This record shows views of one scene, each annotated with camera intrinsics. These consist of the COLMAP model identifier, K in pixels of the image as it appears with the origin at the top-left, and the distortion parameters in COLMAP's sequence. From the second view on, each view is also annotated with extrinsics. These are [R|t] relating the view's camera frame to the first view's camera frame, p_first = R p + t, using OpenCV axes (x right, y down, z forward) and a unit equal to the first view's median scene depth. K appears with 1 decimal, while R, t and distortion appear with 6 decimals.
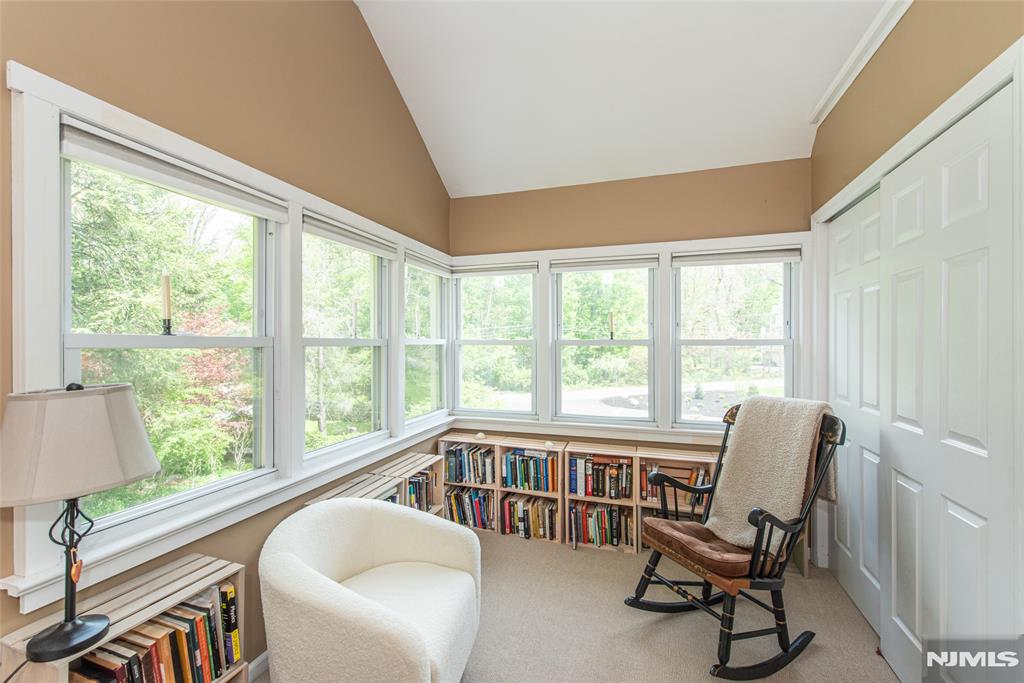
lens RADIAL K [[425.3, 0, 516.0], [0, 425.3, 343.6], [0, 0, 1]] dist [0.001261, -0.000074]
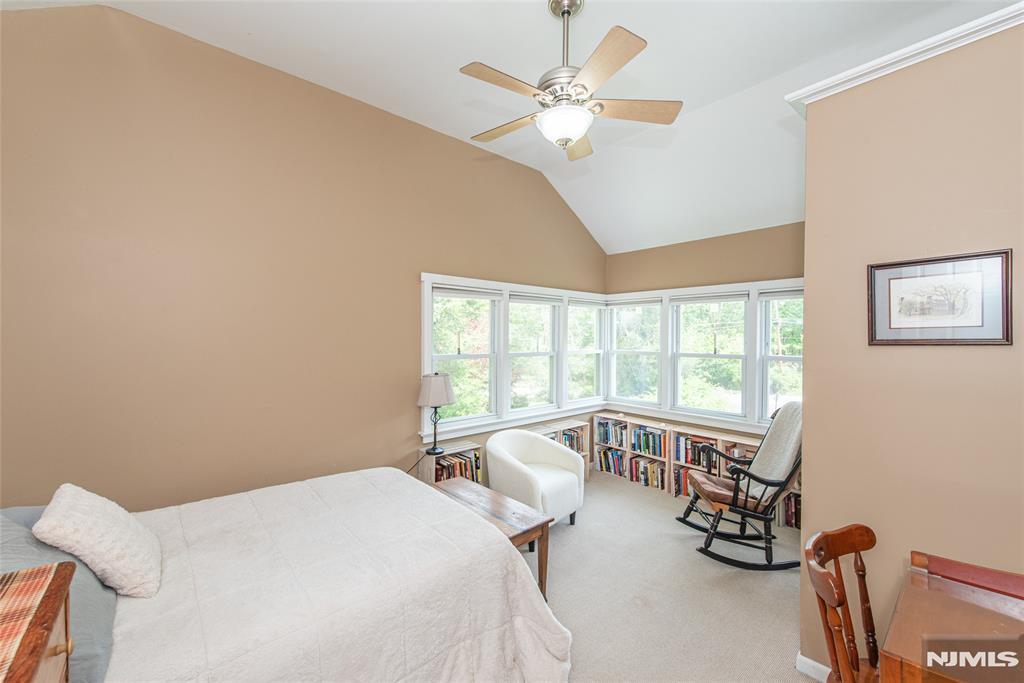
lens RADIAL K [[398.5, 0, 512.0], [0, 398.5, 341.5], [0, 0, 1]] dist [0.000078, 0.000000]
pose [[0.852083, 0.009564, -0.523320, 0.350663], [-0.005981, 0.999946, 0.008536, -0.058207], [0.523373, -0.004144, 0.852094, -0.434623]]
